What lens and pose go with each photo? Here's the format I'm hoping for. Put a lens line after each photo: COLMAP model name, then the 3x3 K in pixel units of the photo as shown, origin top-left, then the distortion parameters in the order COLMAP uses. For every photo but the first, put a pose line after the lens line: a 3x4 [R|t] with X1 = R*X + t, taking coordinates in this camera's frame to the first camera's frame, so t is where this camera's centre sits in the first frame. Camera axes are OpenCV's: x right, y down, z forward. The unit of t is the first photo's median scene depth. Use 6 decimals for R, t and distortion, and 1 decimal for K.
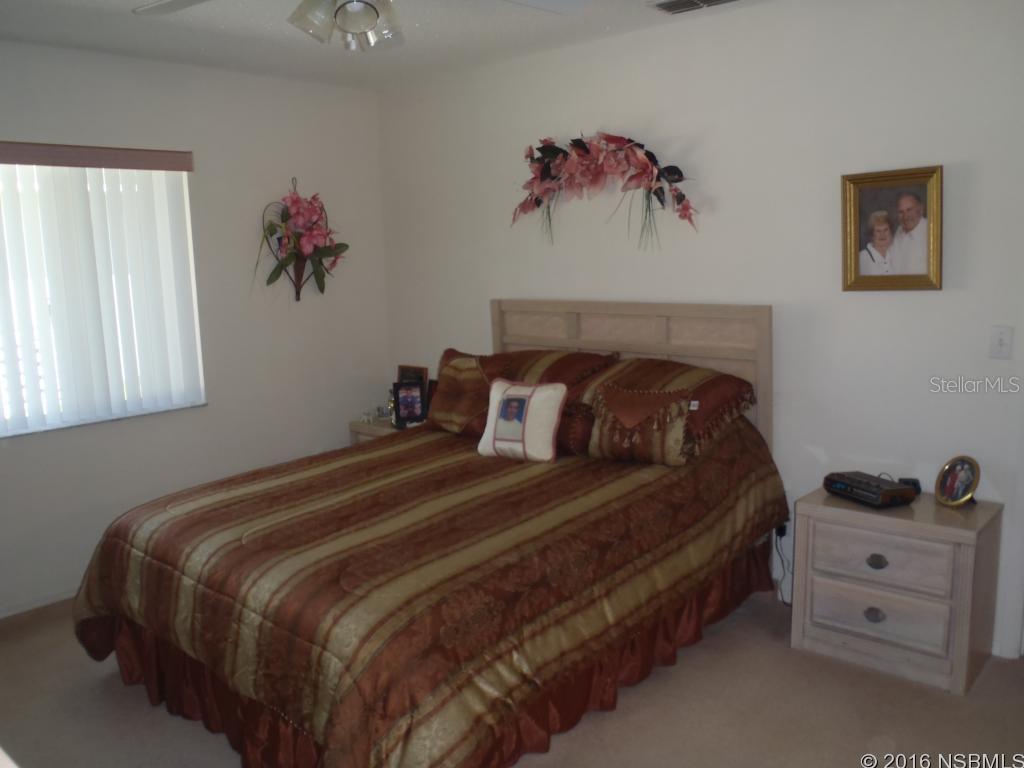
lens RADIAL K [[848.3, 0, 512.0], [0, 848.3, 384.0], [0, 0, 1]] dist [-0.055805, 0.005694]
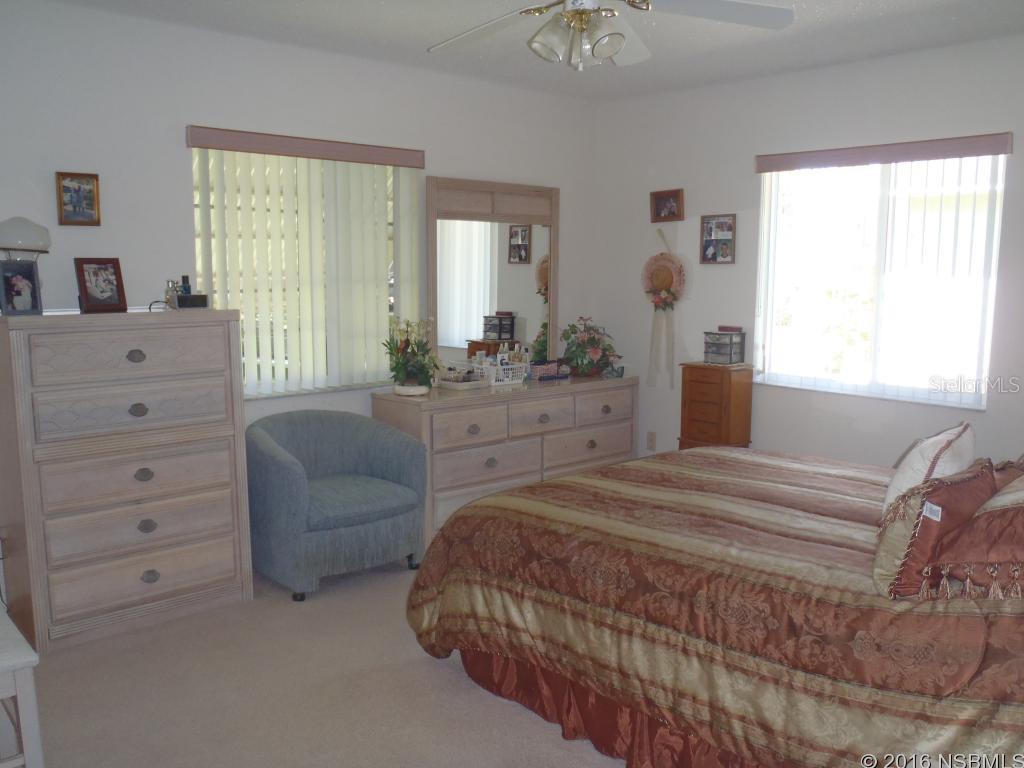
lens RADIAL K [[848.3, 0, 512.0], [0, 848.3, 384.0], [0, 0, 1]] dist [-0.055805, 0.005694]
pose [[-0.091538, 0.166871, -0.981720, 0.920792], [-0.150822, 0.972163, 0.179309, -0.138738], [0.984314, 0.164479, -0.063822, 0.877571]]
